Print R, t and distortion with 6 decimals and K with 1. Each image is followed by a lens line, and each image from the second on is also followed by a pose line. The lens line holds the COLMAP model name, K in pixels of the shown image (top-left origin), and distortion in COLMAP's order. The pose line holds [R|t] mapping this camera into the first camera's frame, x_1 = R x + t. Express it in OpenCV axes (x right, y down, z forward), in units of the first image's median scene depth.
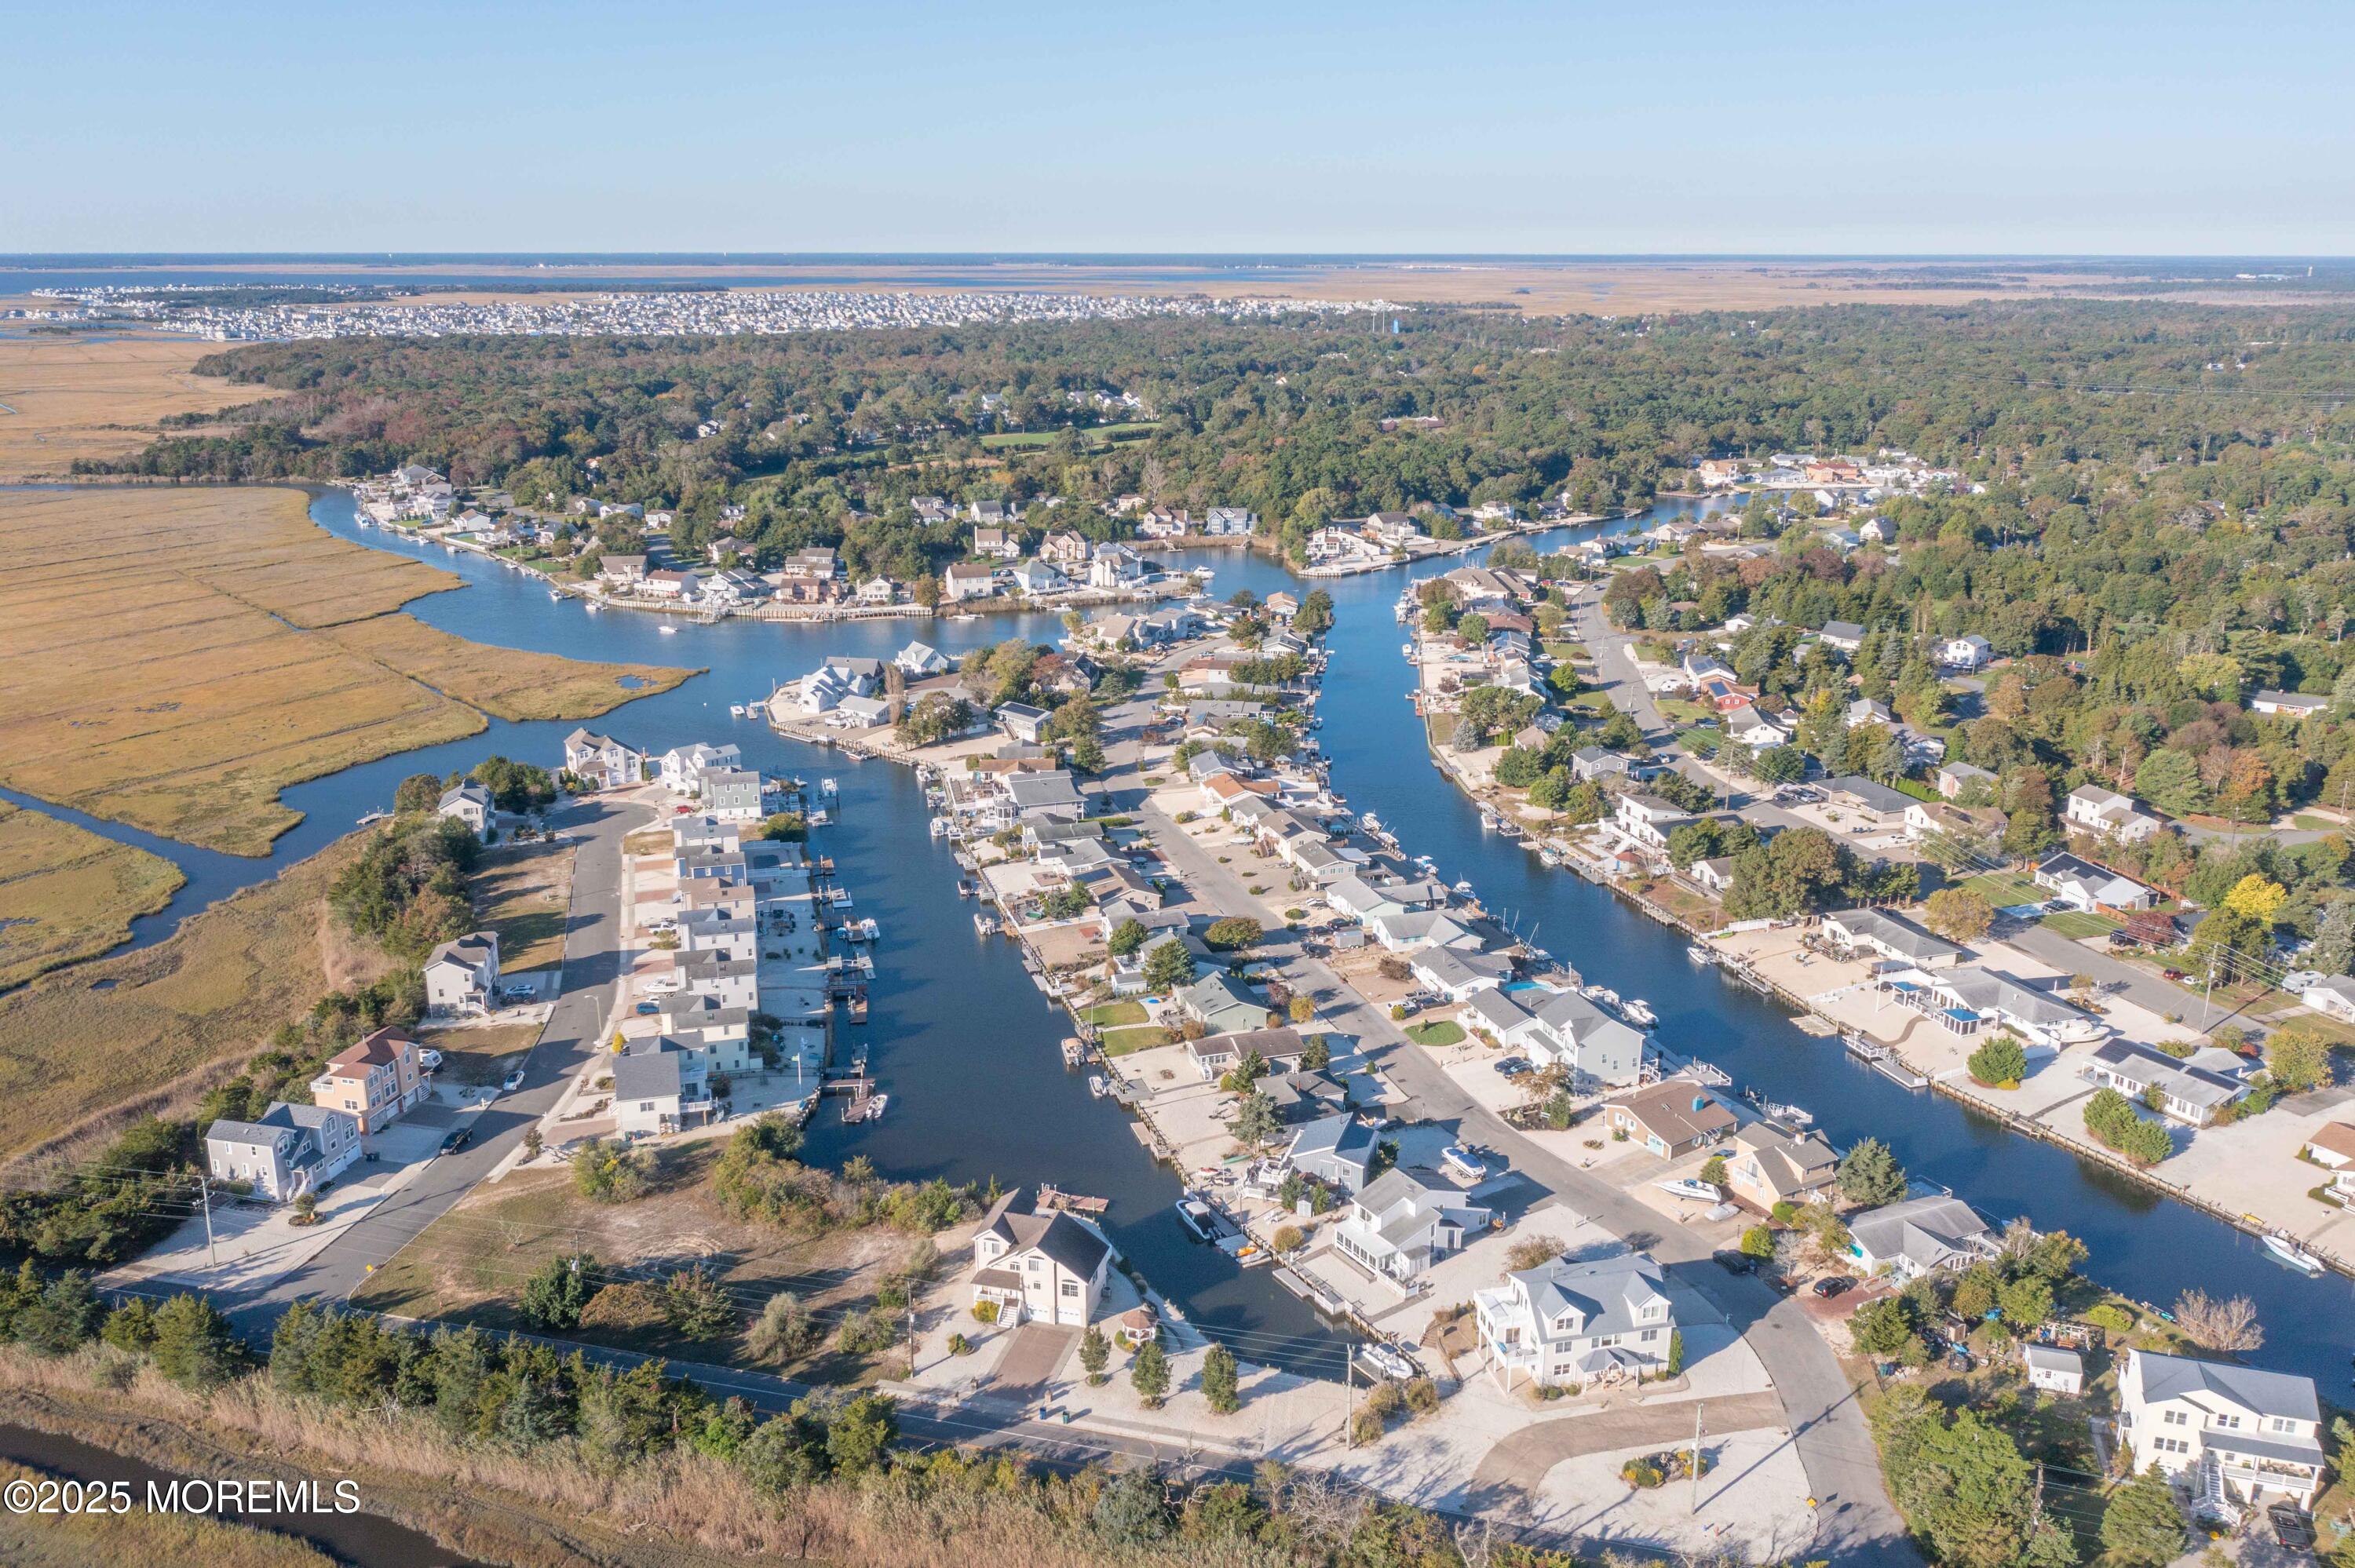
lens RADIAL K [[1872.3, 0, 1177.5], [0, 1872.3, 784.0], [0, 0, 1]] dist [-0.006644, 0.005712]
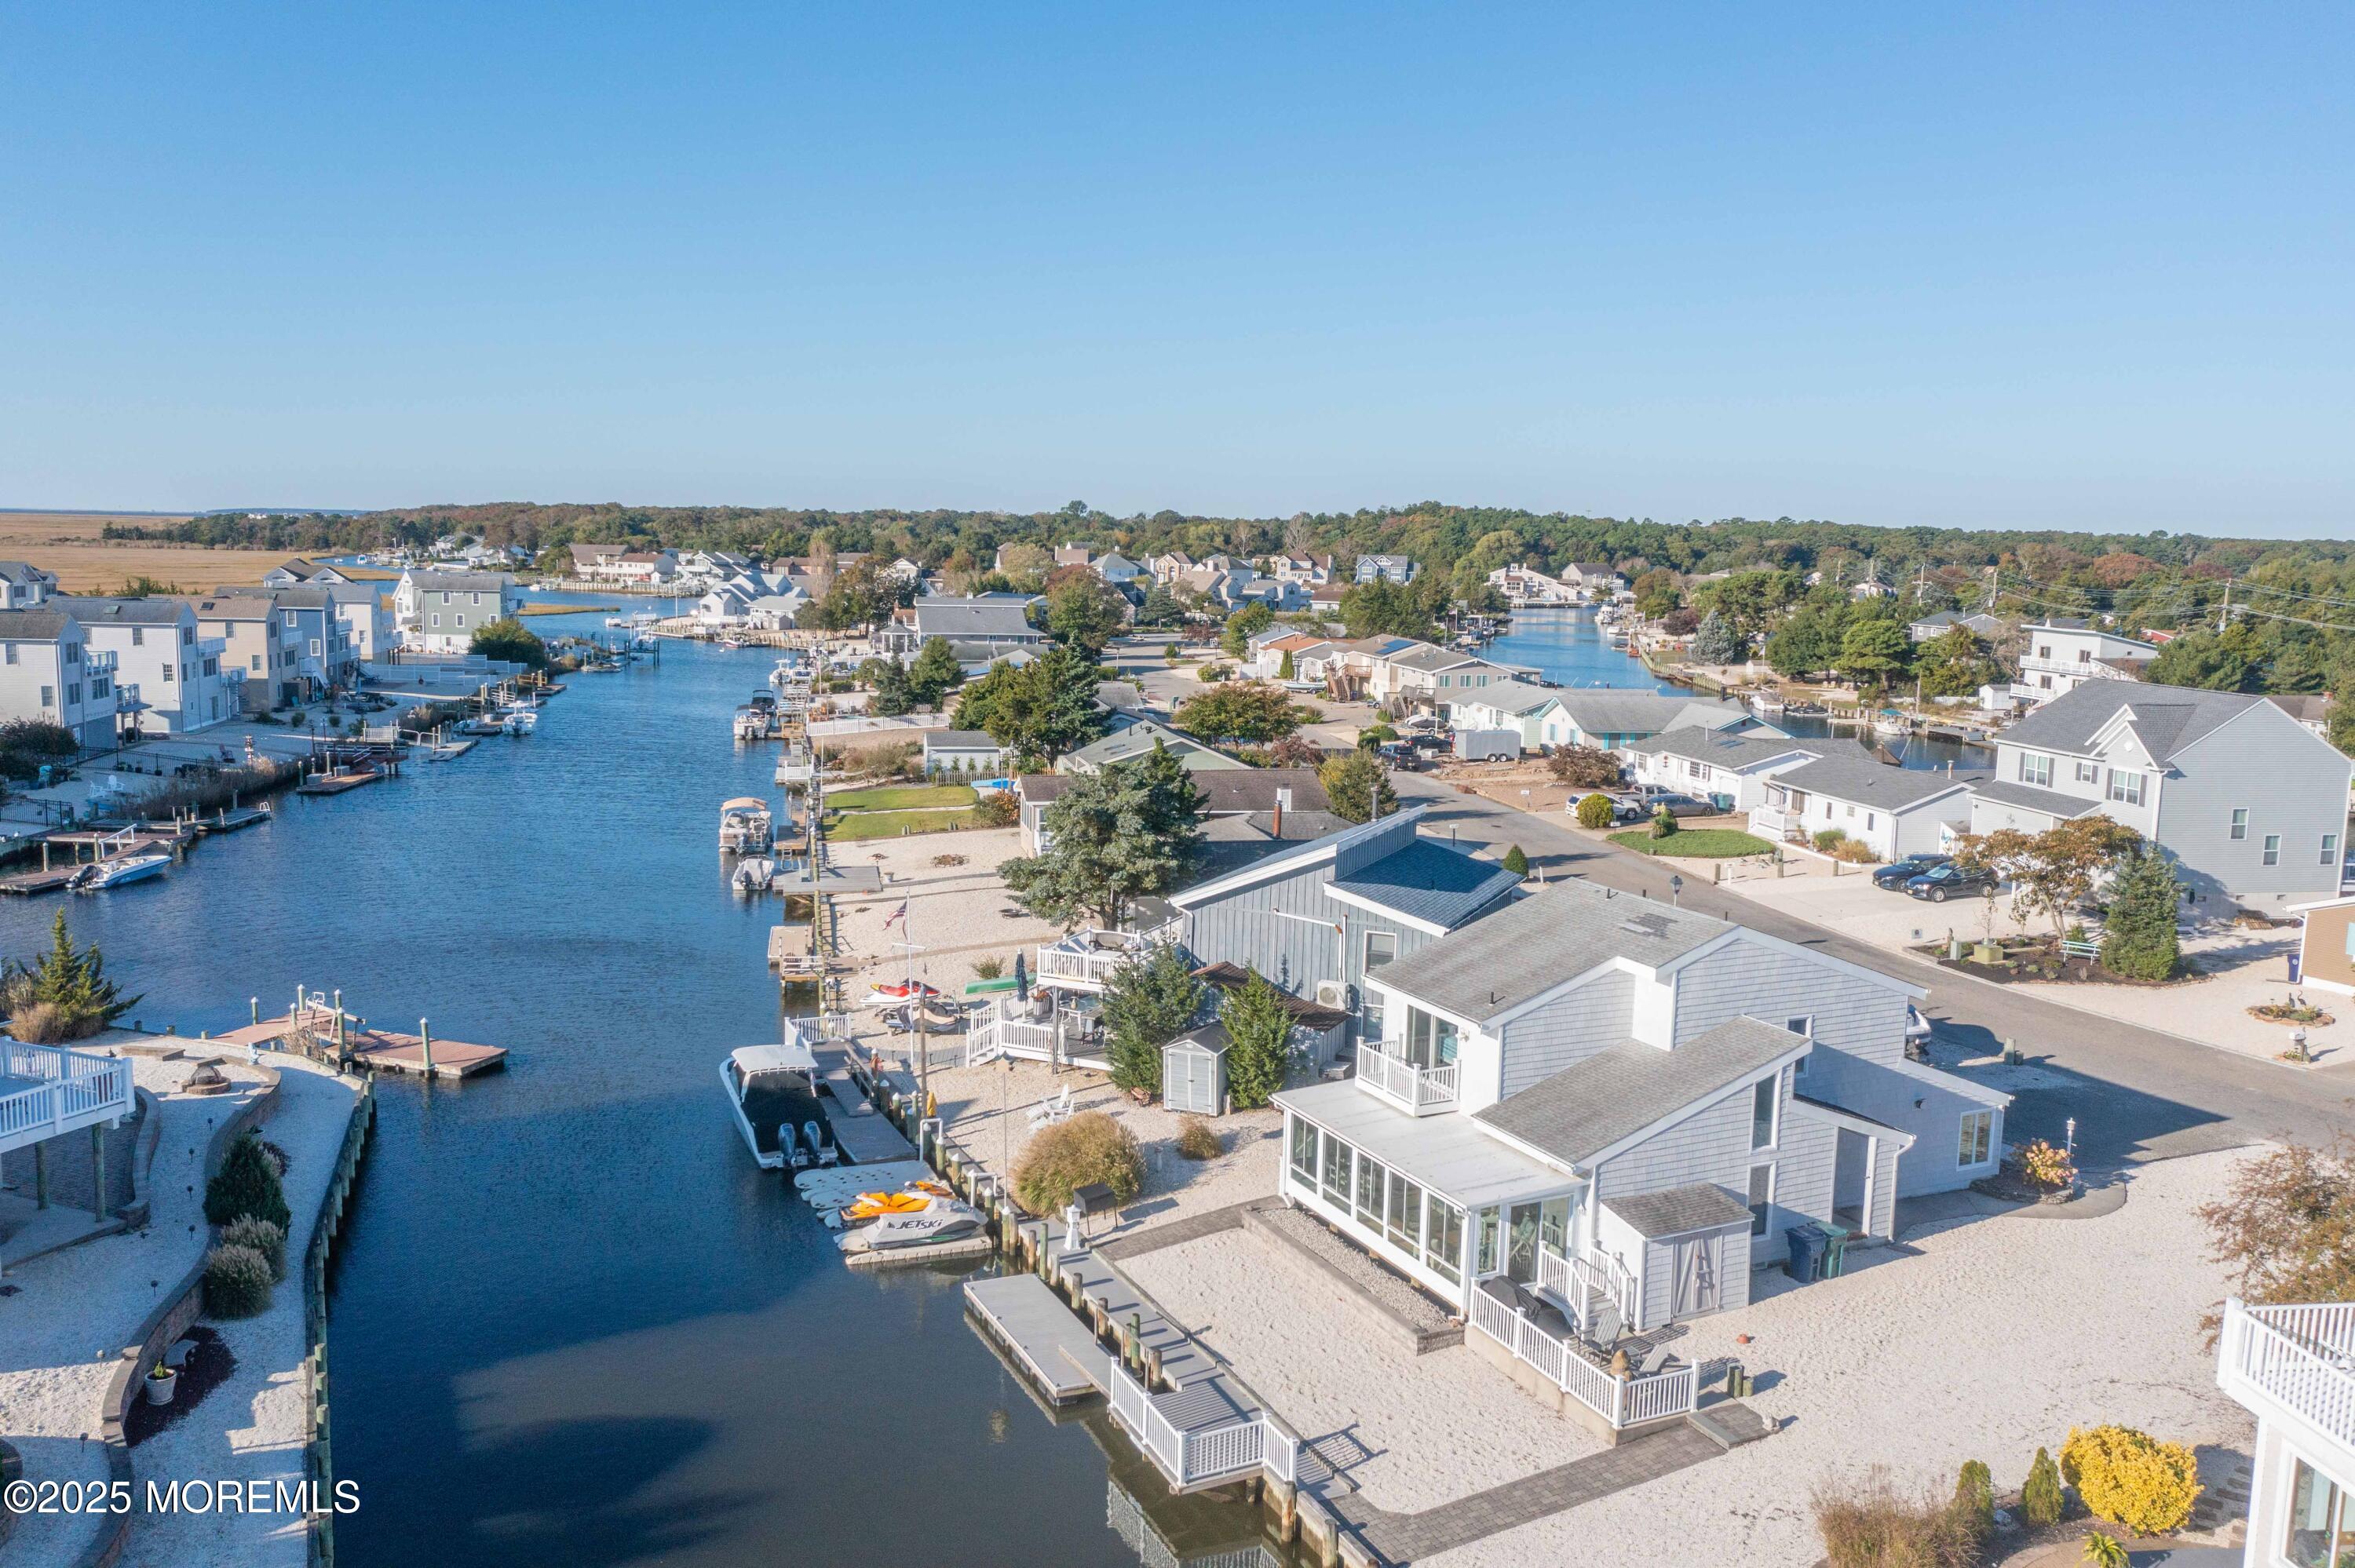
lens RADIAL K [[1863.9, 0, 1177.5], [0, 1863.9, 784.0], [0, 0, 1]] dist [-0.010595, 0.013293]
pose [[0.993718, 0.035885, -0.105999, 0.064388], [-0.051288, 0.987899, -0.146370, 0.160883], [0.099464, 0.150887, 0.983534, 0.542183]]
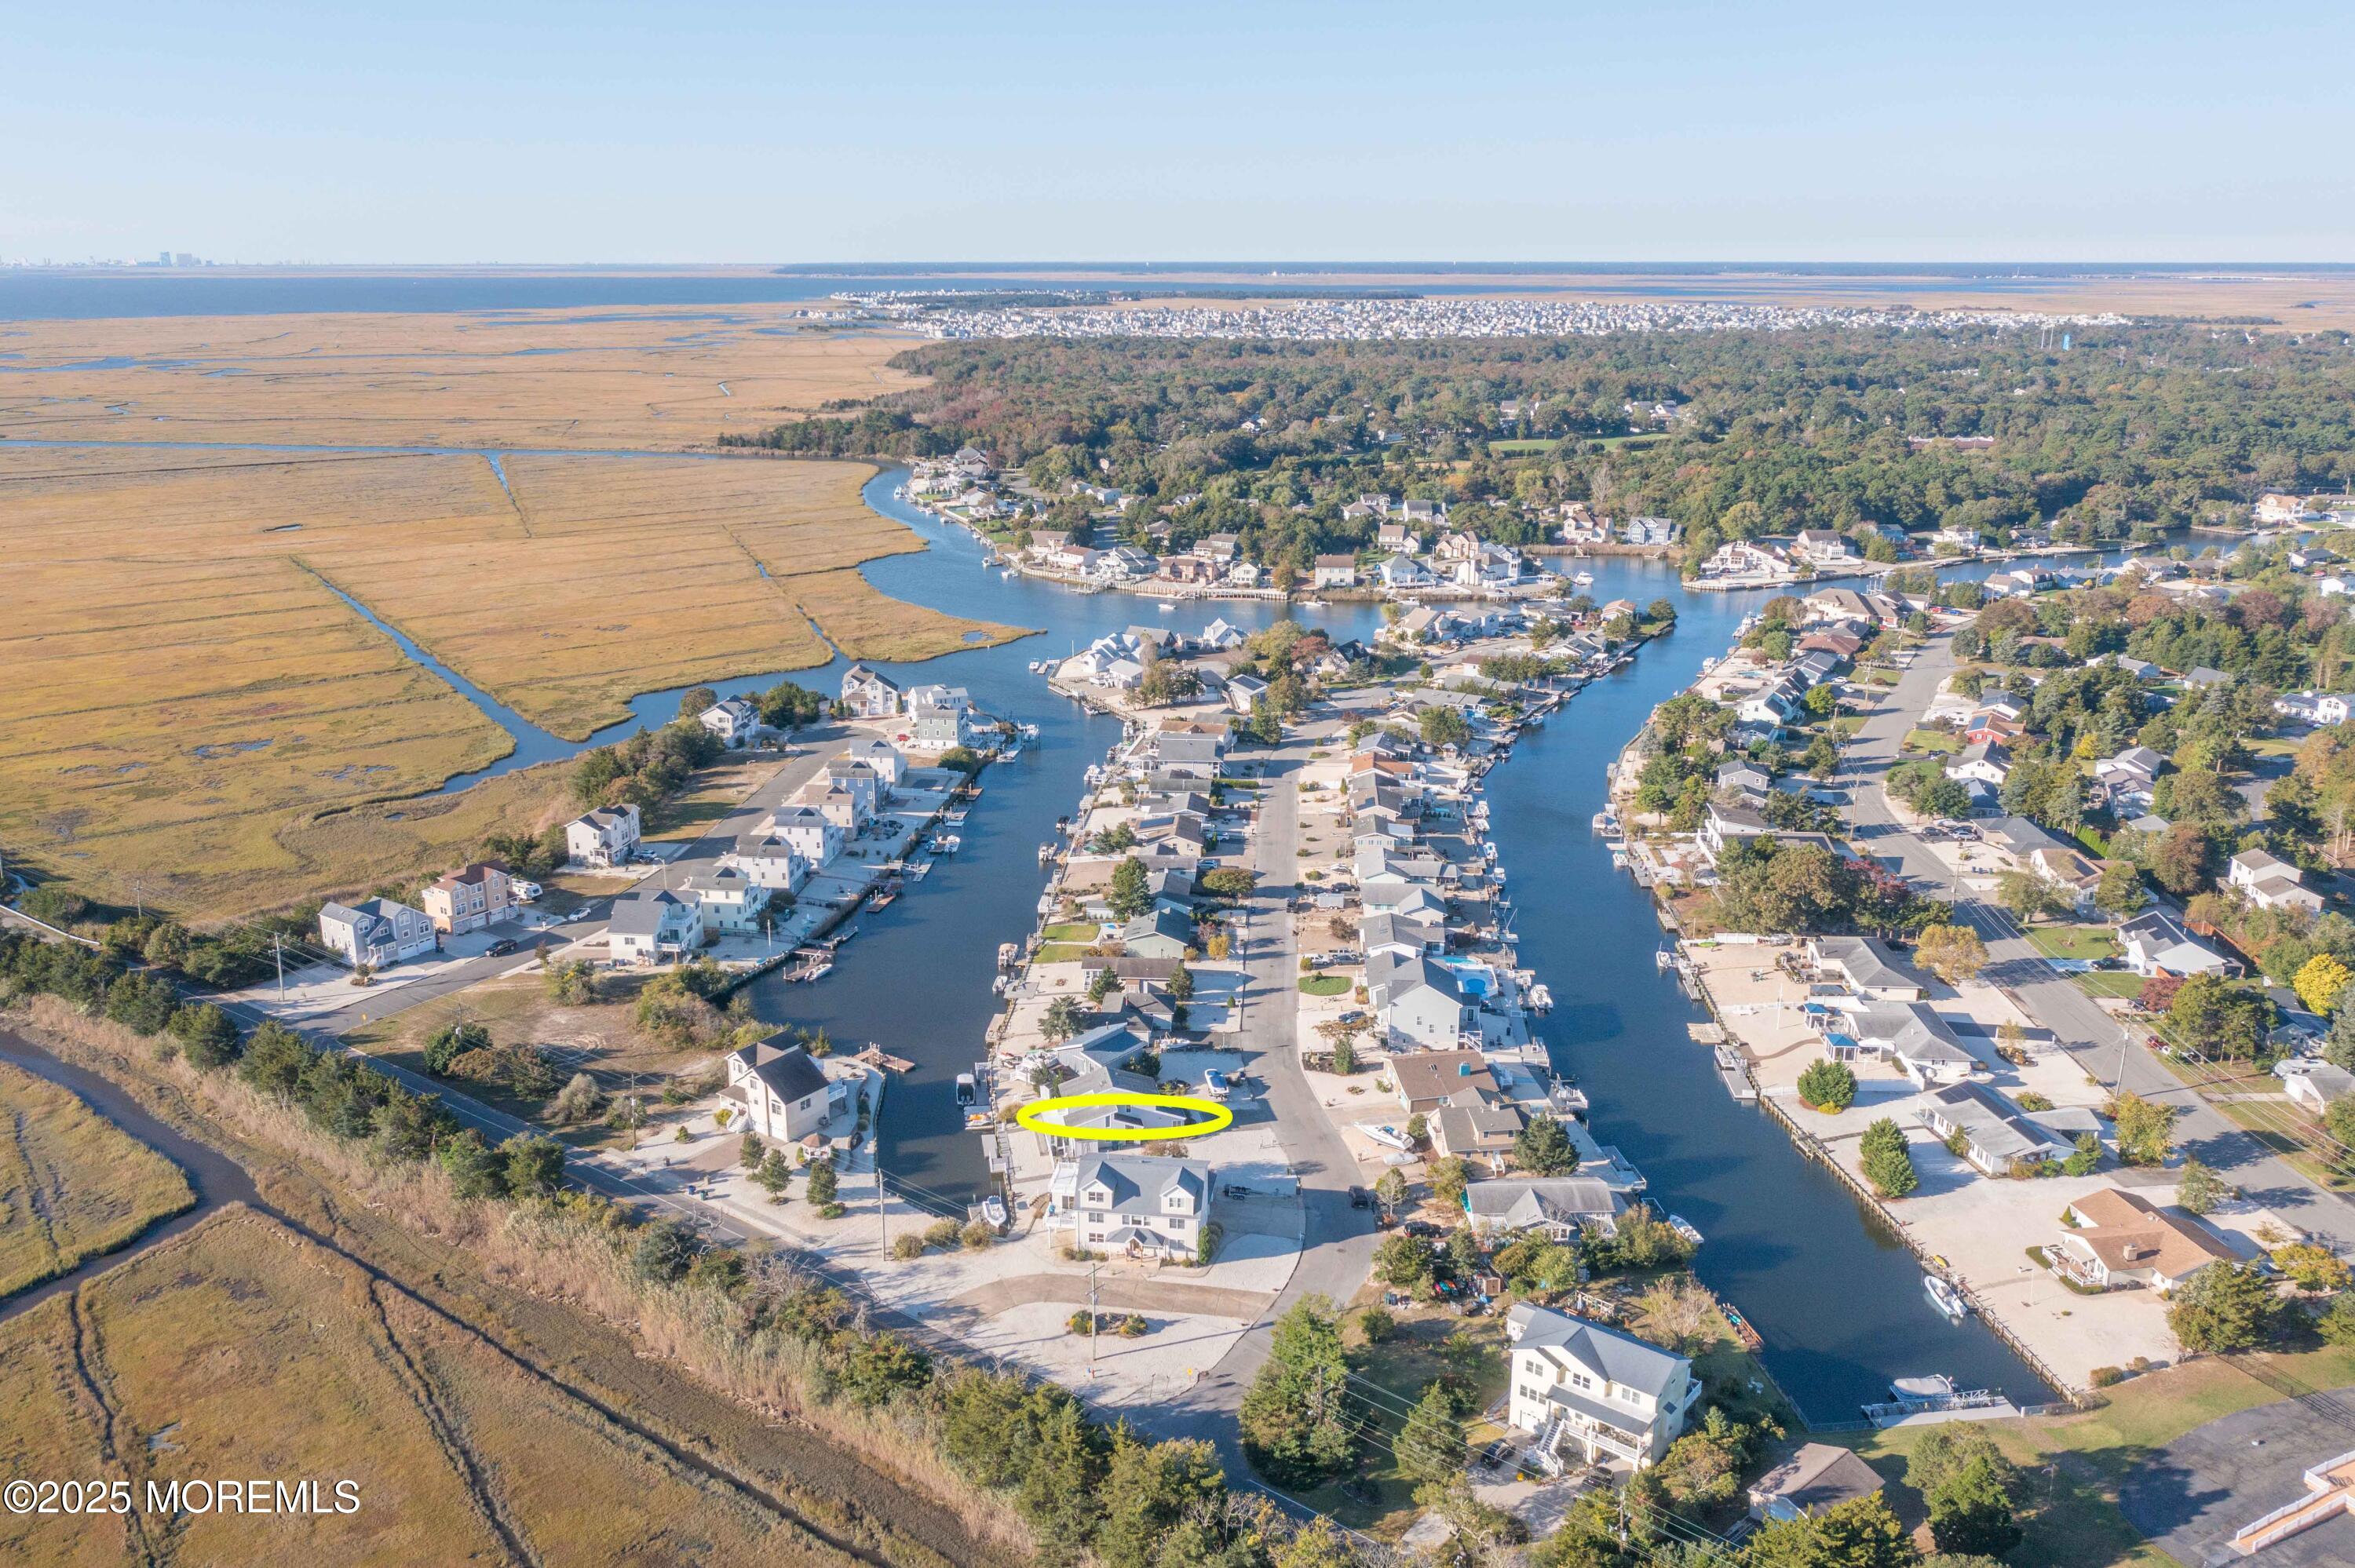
lens RADIAL K [[1873.7, 0, 1177.5], [0, 1873.7, 784.0], [0, 0, 1]] dist [-0.009653, 0.015504]
pose [[0.928814, 0.098979, -0.357081, 0.381264], [-0.100652, 0.994824, 0.013946, 0.010553], [0.356613, 0.022987, 0.933969, -0.031730]]
